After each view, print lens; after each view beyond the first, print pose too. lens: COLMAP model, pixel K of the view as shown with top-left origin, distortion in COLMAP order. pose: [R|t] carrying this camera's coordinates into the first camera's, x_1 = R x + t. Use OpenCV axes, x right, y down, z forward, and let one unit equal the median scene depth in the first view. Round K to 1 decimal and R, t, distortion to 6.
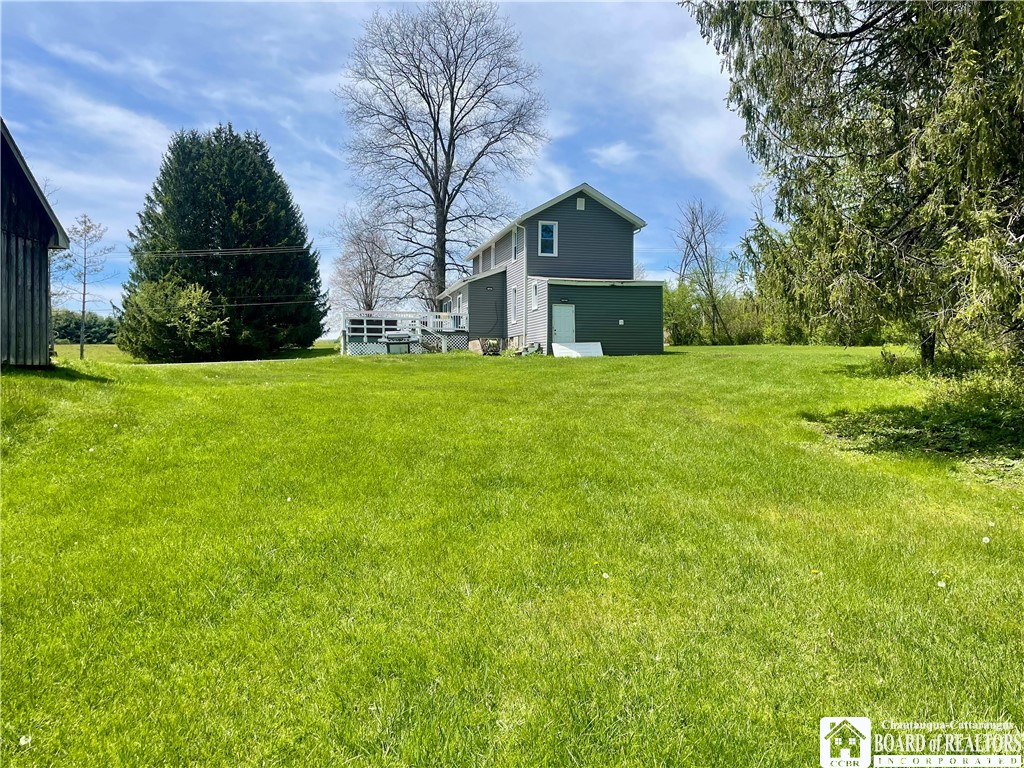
lens RADIAL K [[767.5, 0, 512.0], [0, 767.5, 384.0], [0, 0, 1]] dist [0.113402, -0.132756]
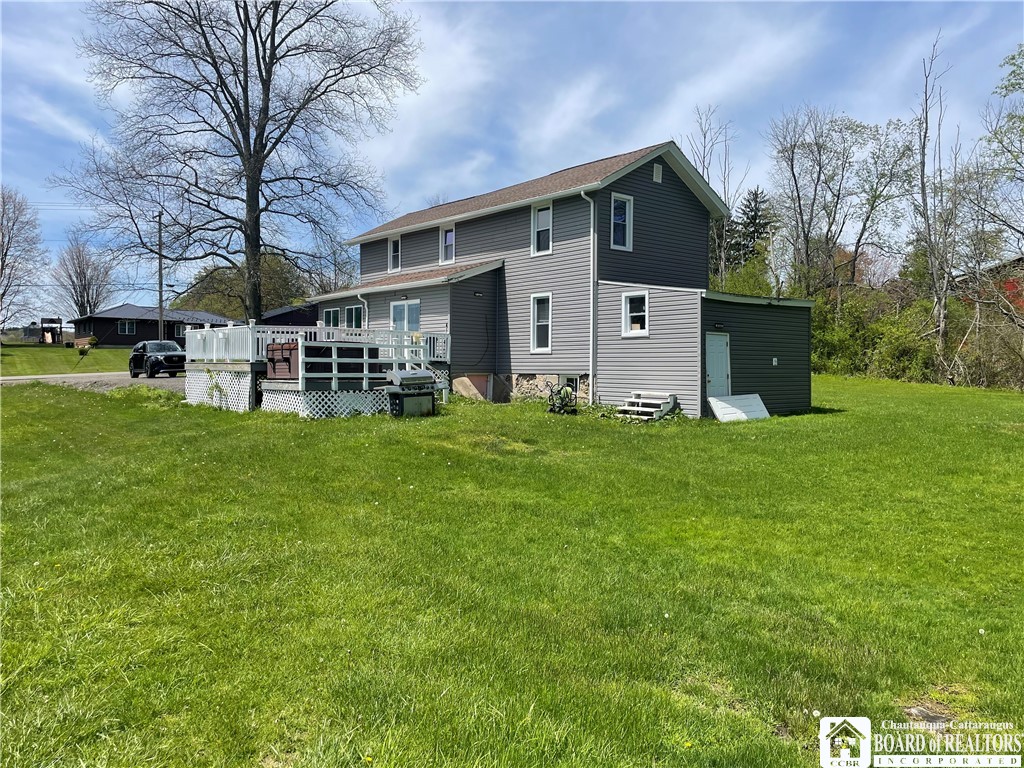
lens RADIAL K [[767.5, 0, 512.0], [0, 767.5, 384.0], [0, 0, 1]] dist [0.113402, -0.132756]
pose [[0.894423, -0.005919, 0.447182, -0.316683], [0.004102, 0.999979, 0.005032, -0.060547], [-0.447203, -0.002666, 0.894429, 0.478157]]
